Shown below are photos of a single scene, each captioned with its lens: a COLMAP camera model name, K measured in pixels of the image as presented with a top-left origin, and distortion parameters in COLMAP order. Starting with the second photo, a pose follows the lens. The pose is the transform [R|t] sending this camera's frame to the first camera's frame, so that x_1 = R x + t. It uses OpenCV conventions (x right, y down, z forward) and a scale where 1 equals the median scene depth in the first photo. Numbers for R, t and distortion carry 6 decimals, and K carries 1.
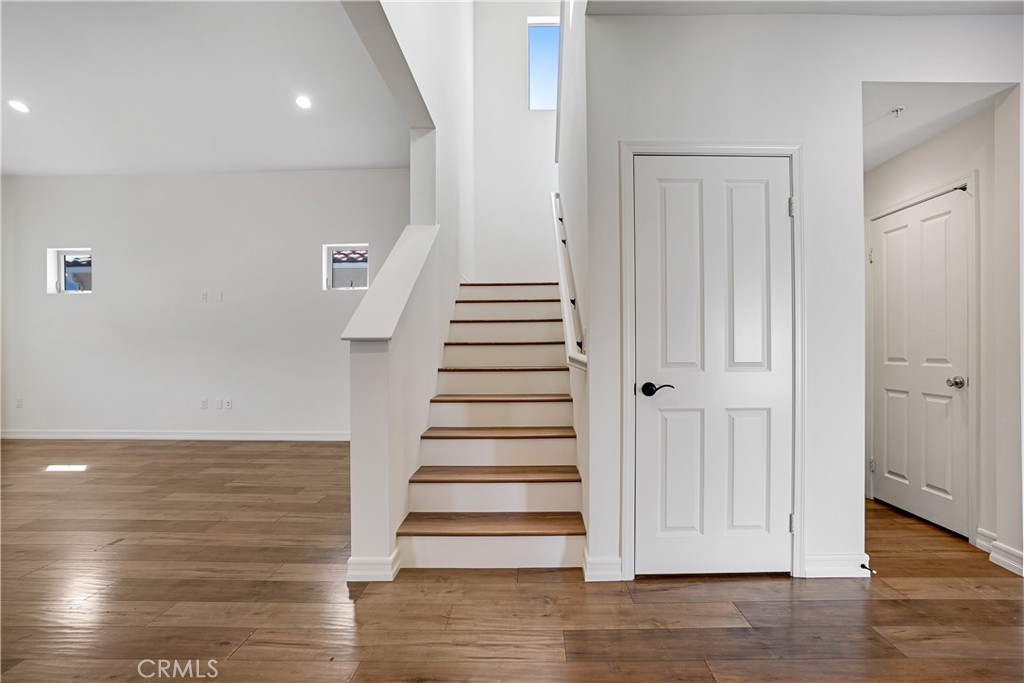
lens RADIAL K [[490.7, 0, 506.7], [0, 490.7, 352.2], [0, 0, 1]] dist [0.003345, 0.006331]
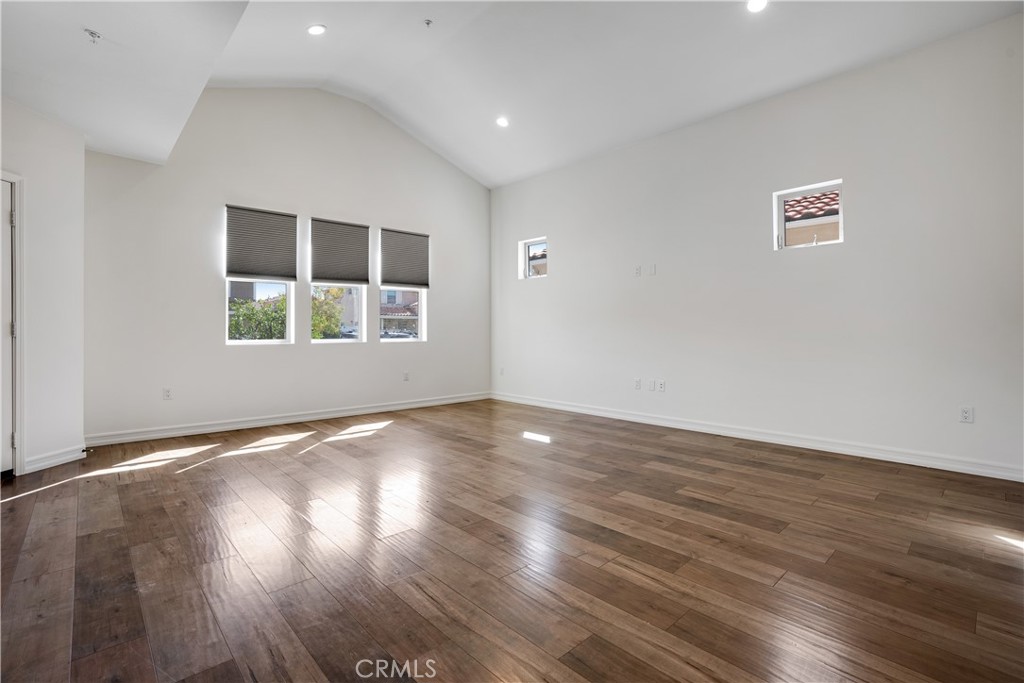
lens RADIAL K [[490.7, 0, 510.8], [0, 490.7, 336.0], [0, 0, 1]] dist [0.003345, 0.006331]
pose [[0.723264, 0.007473, -0.690532, -0.200770], [-0.001622, 0.999957, 0.009122, 0.005387], [0.690570, -0.005477, 0.723245, 0.212534]]
